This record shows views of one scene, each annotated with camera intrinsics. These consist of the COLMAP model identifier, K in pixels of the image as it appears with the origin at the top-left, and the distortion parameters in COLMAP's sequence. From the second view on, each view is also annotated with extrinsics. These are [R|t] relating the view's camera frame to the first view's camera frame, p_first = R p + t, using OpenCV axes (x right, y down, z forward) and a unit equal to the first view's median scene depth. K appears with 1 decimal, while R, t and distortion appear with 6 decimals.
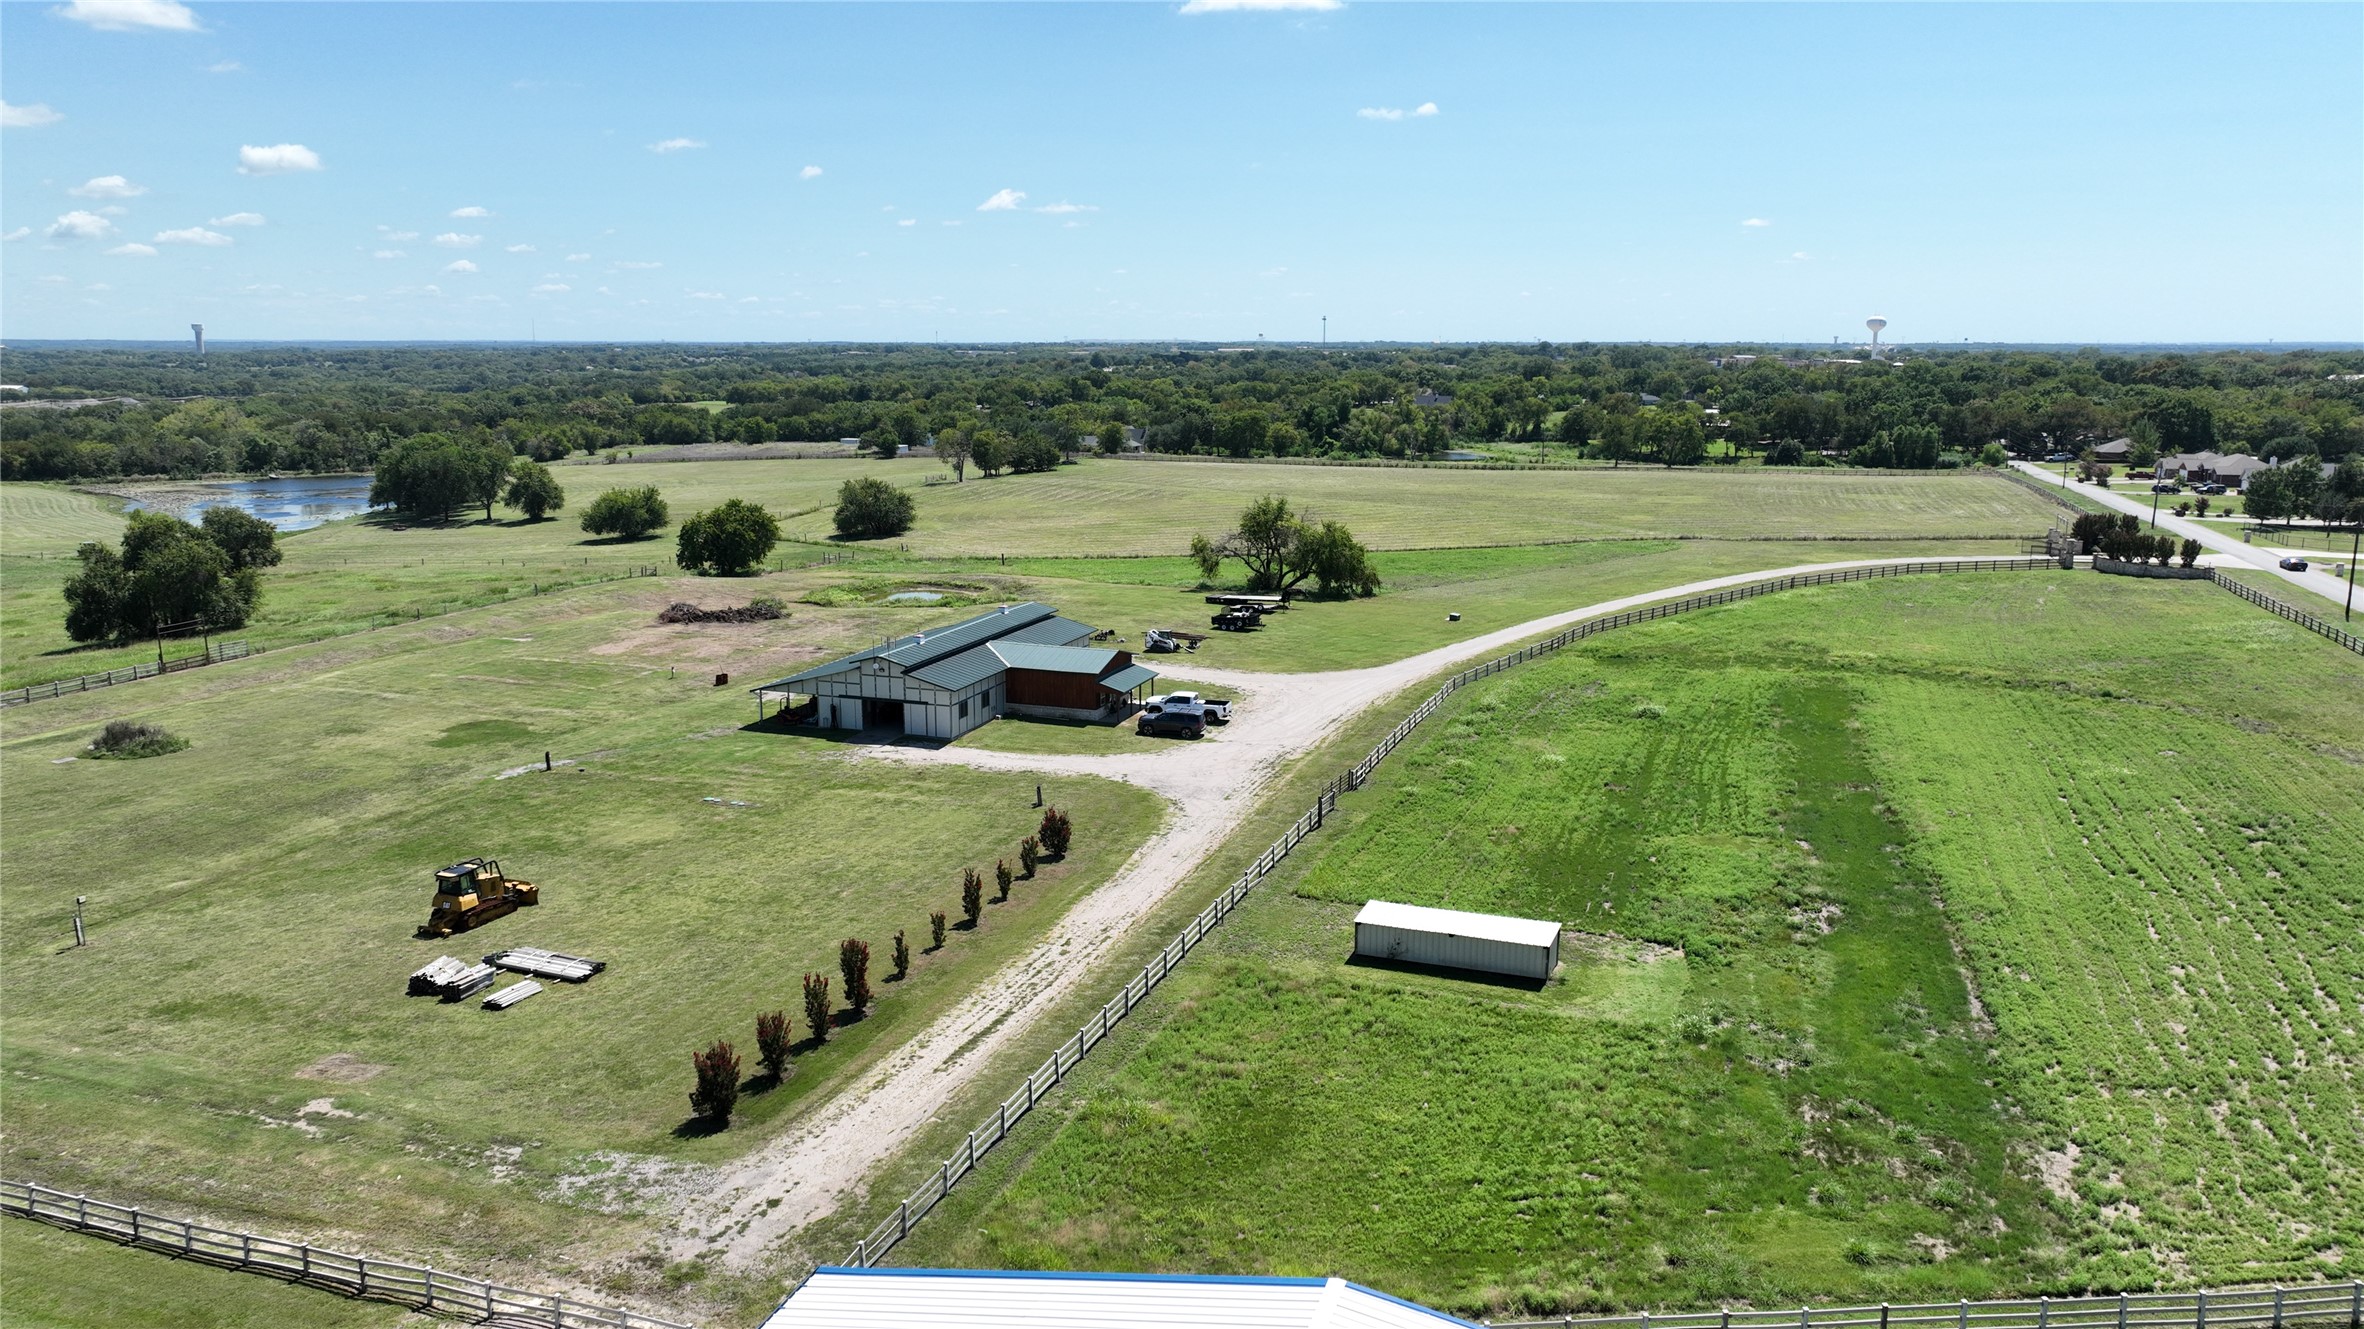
lens RADIAL K [[1657.3, 0, 1186.3], [0, 1657.3, 654.6], [0, 0, 1]] dist [0.005100, 0.008633]
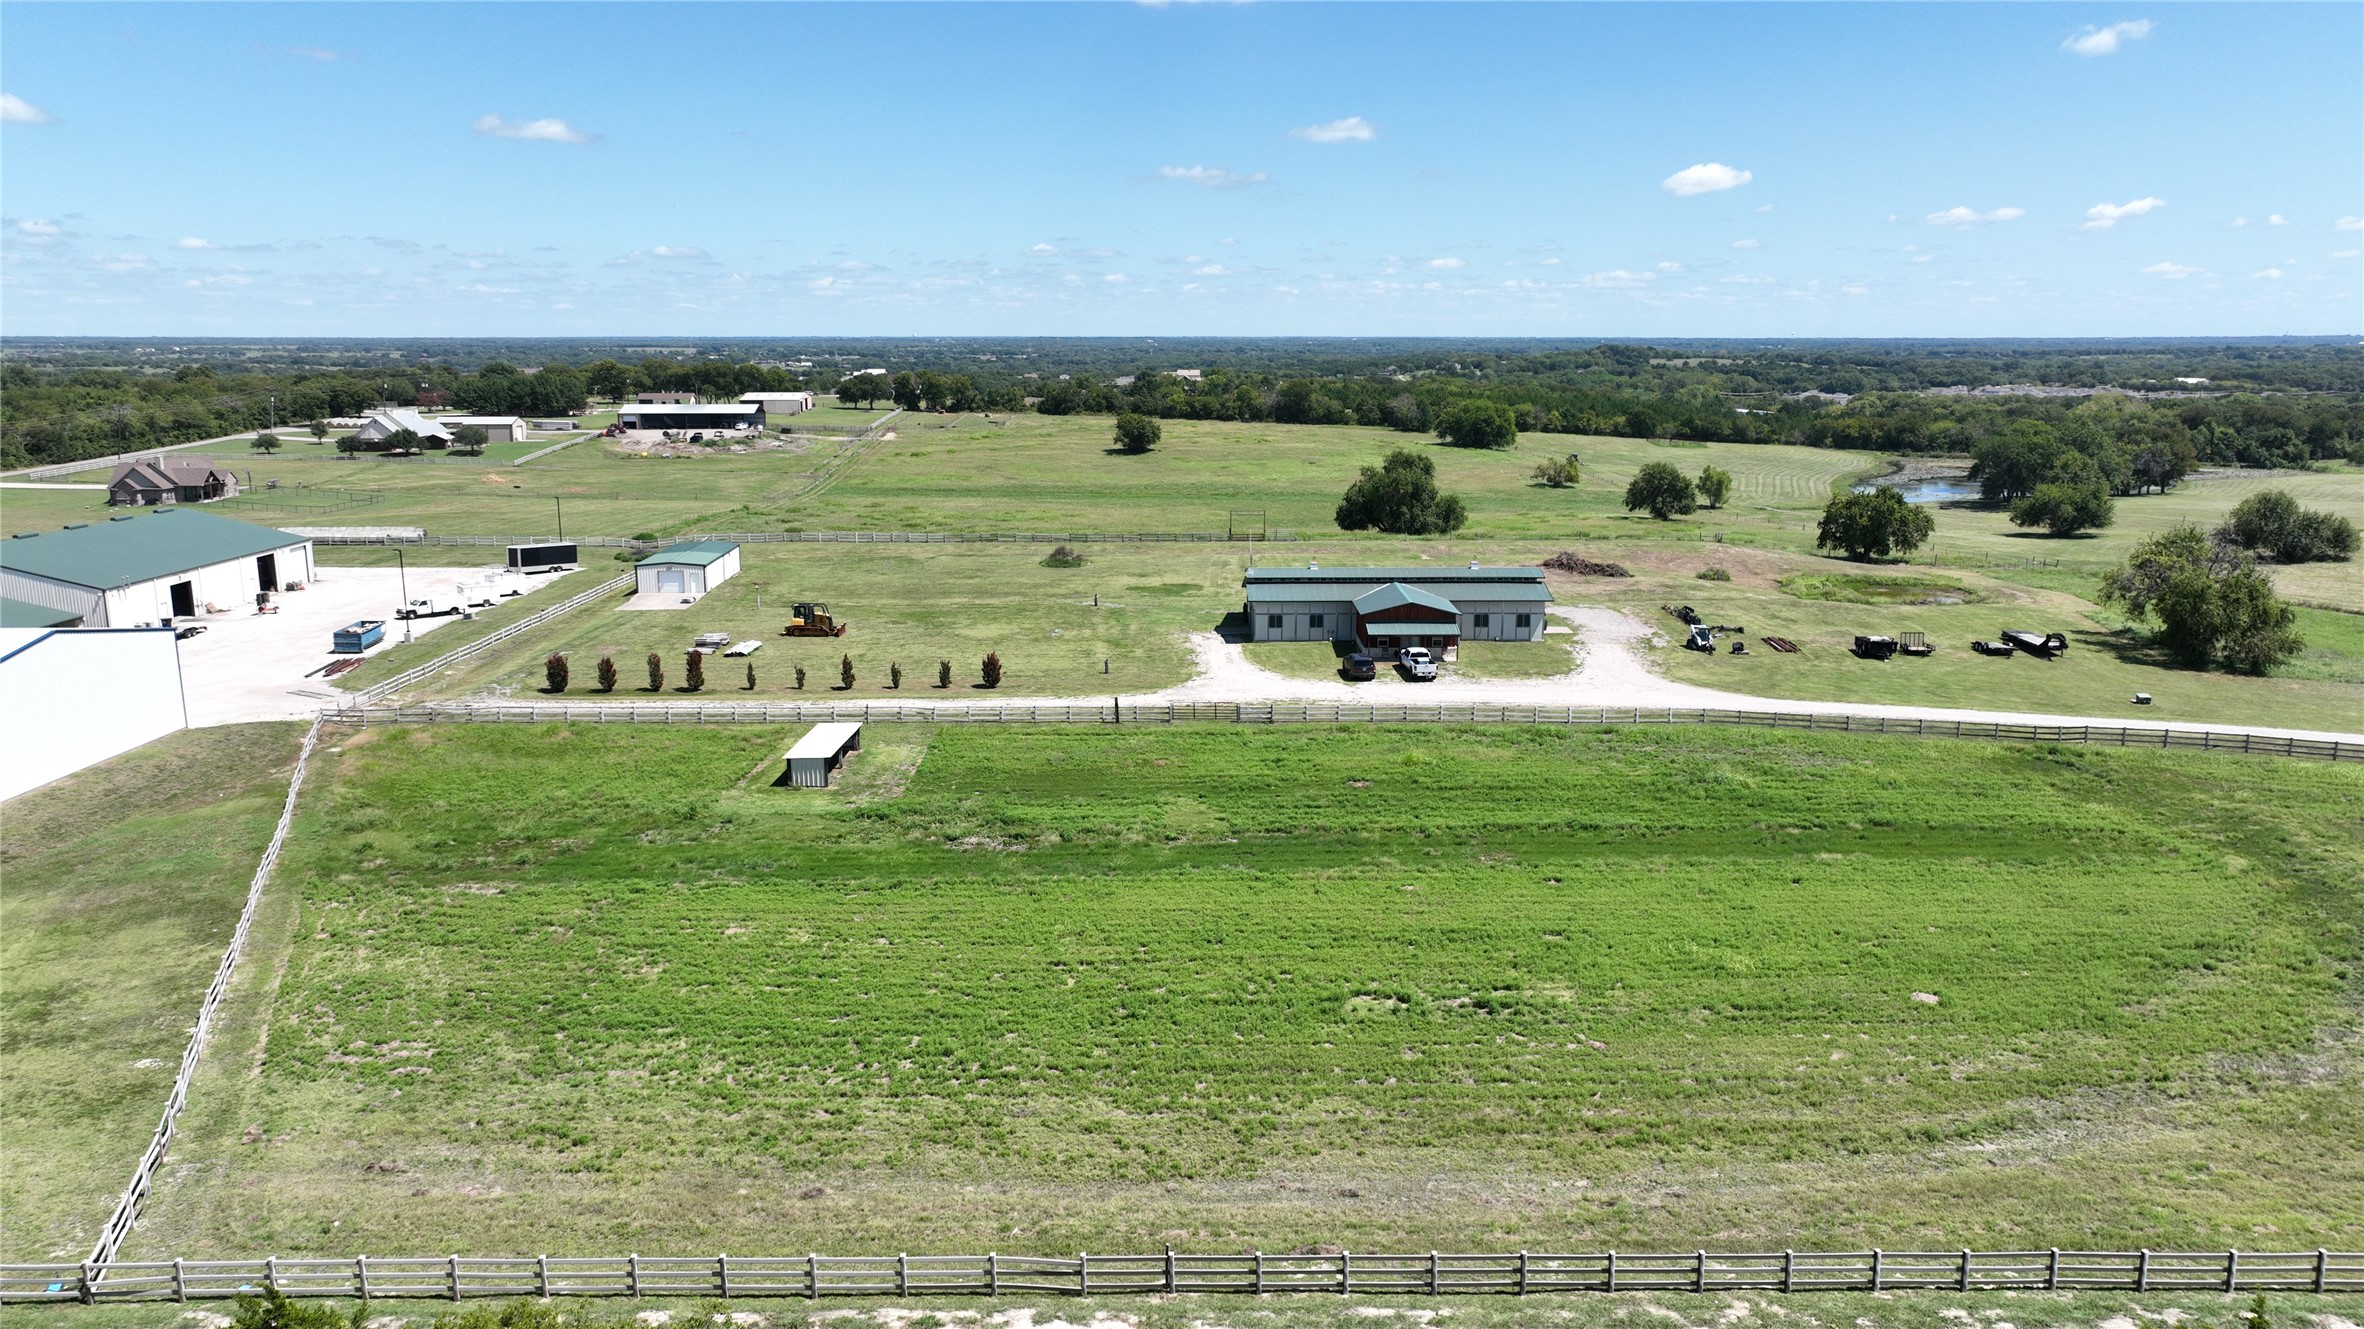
lens RADIAL K [[1657.3, 0, 1186.2], [0, 1657.3, 671.5], [0, 0, 1]] dist [0.005100, 0.008633]
pose [[0.334785, 0.186683, -0.923617, 0.969845], [-0.176050, 0.975311, 0.133319, -0.081234], [0.925703, 0.117970, 0.359385, 0.502041]]
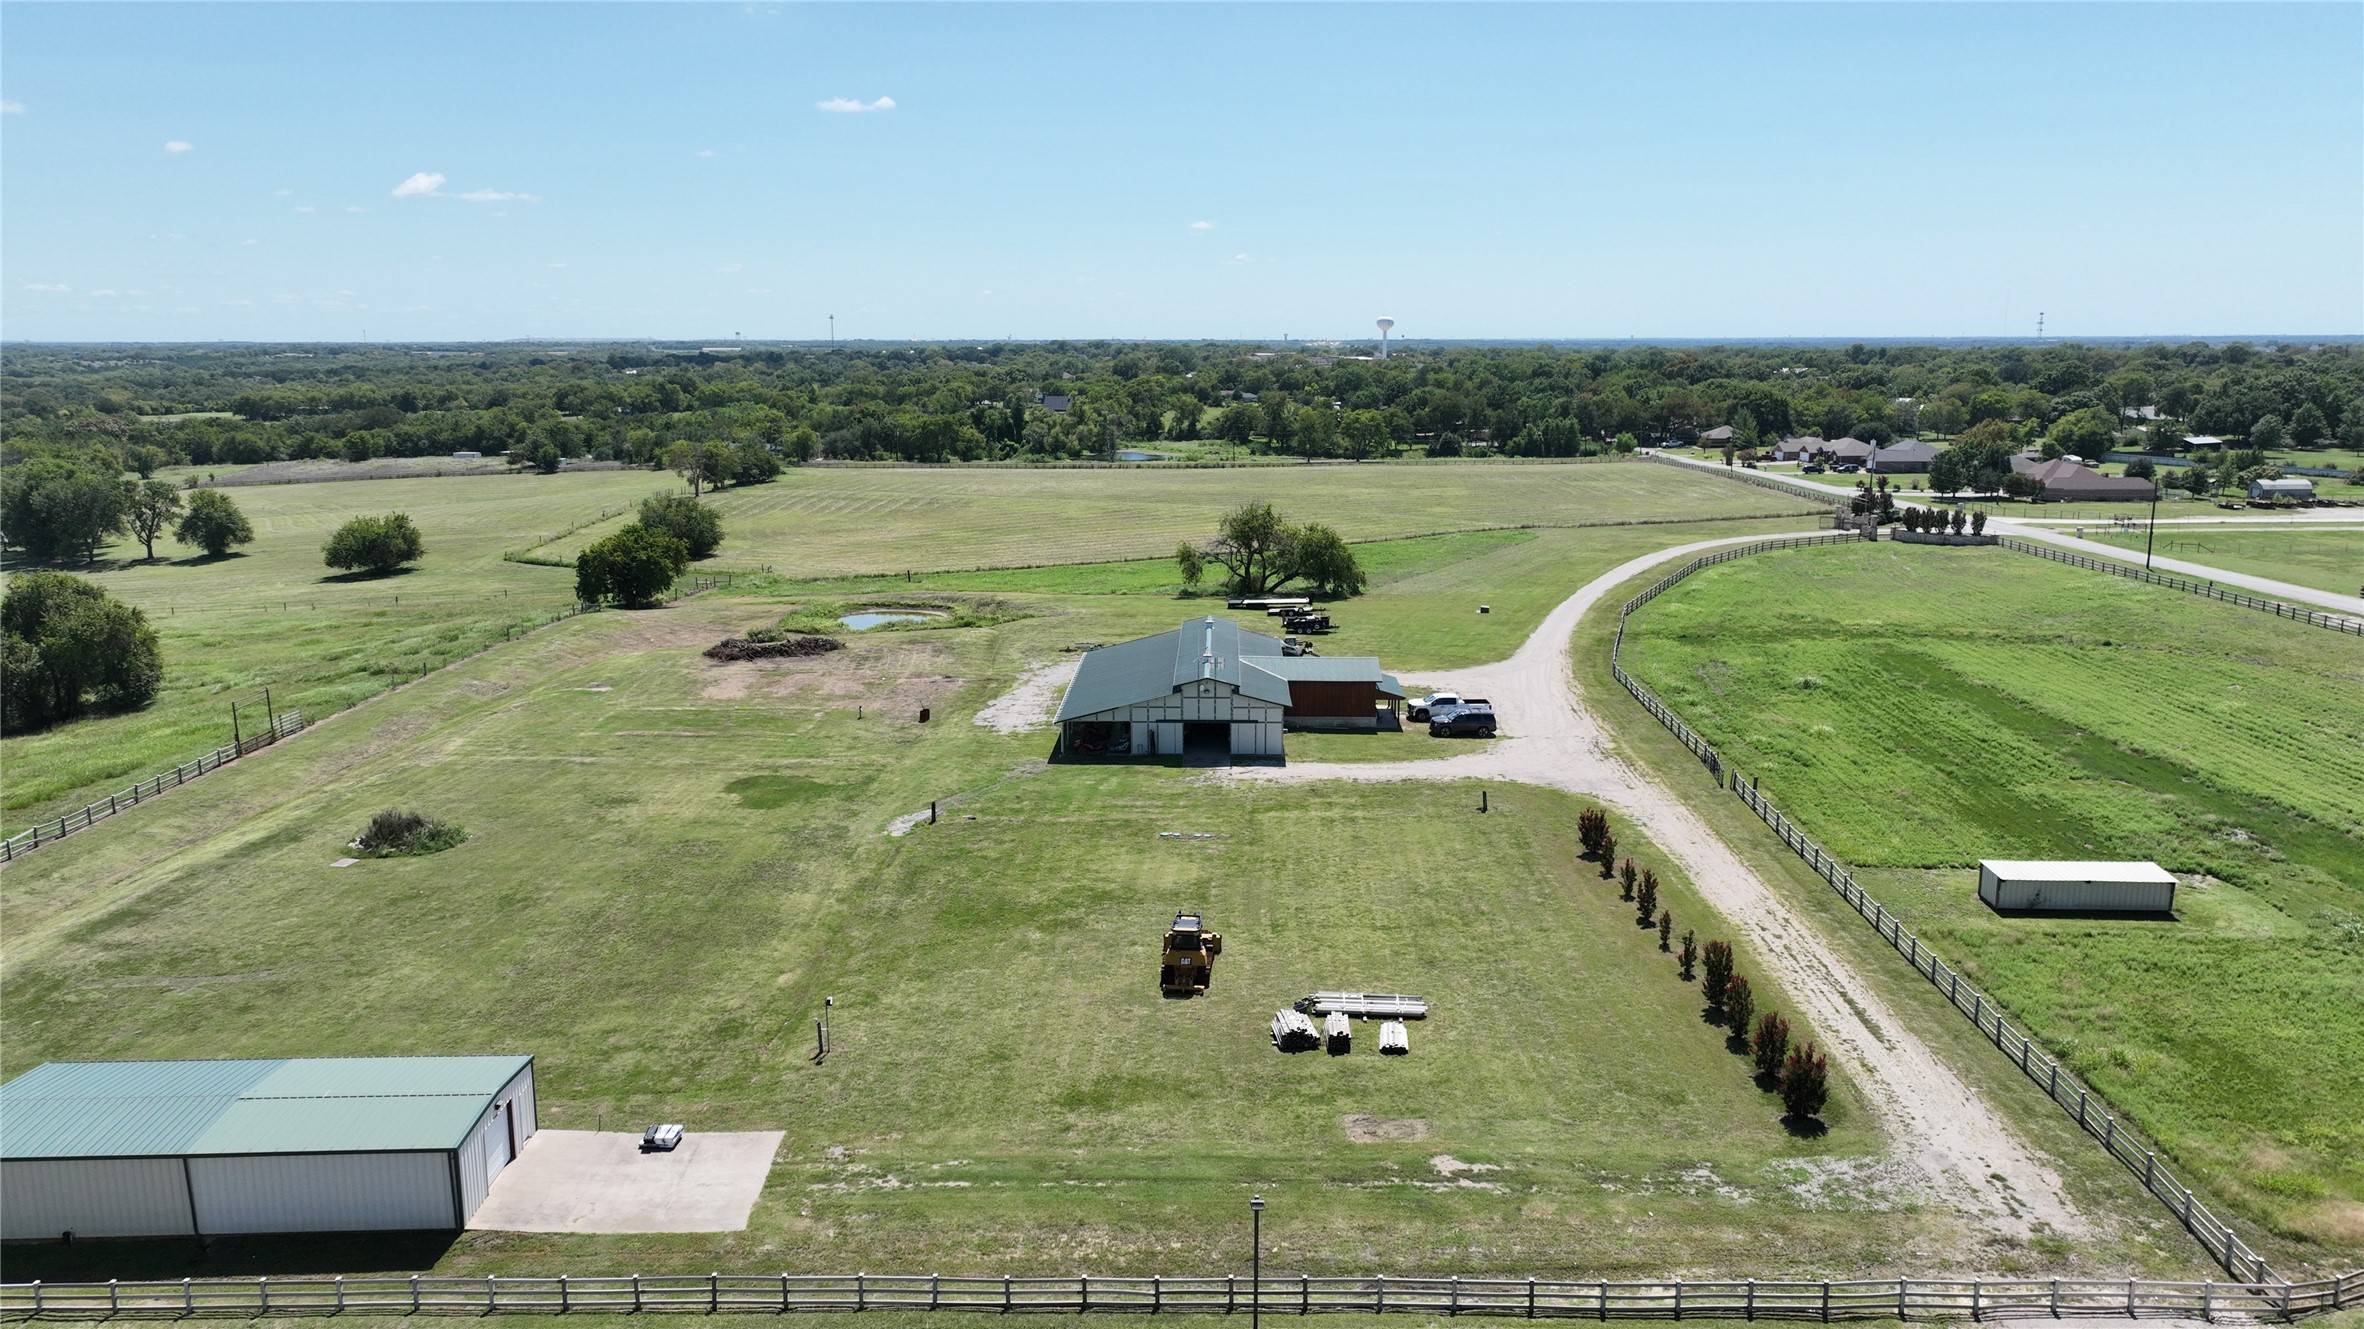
lens RADIAL K [[1657.3, 0, 1187.0], [0, 1657.3, 671.9], [0, 0, 1]] dist [0.005100, 0.008633]
pose [[0.950896, -0.064497, 0.302717, -0.487341], [0.061038, 0.997917, 0.020884, -0.023354], [-0.303433, -0.001381, 0.952852, 0.063015]]
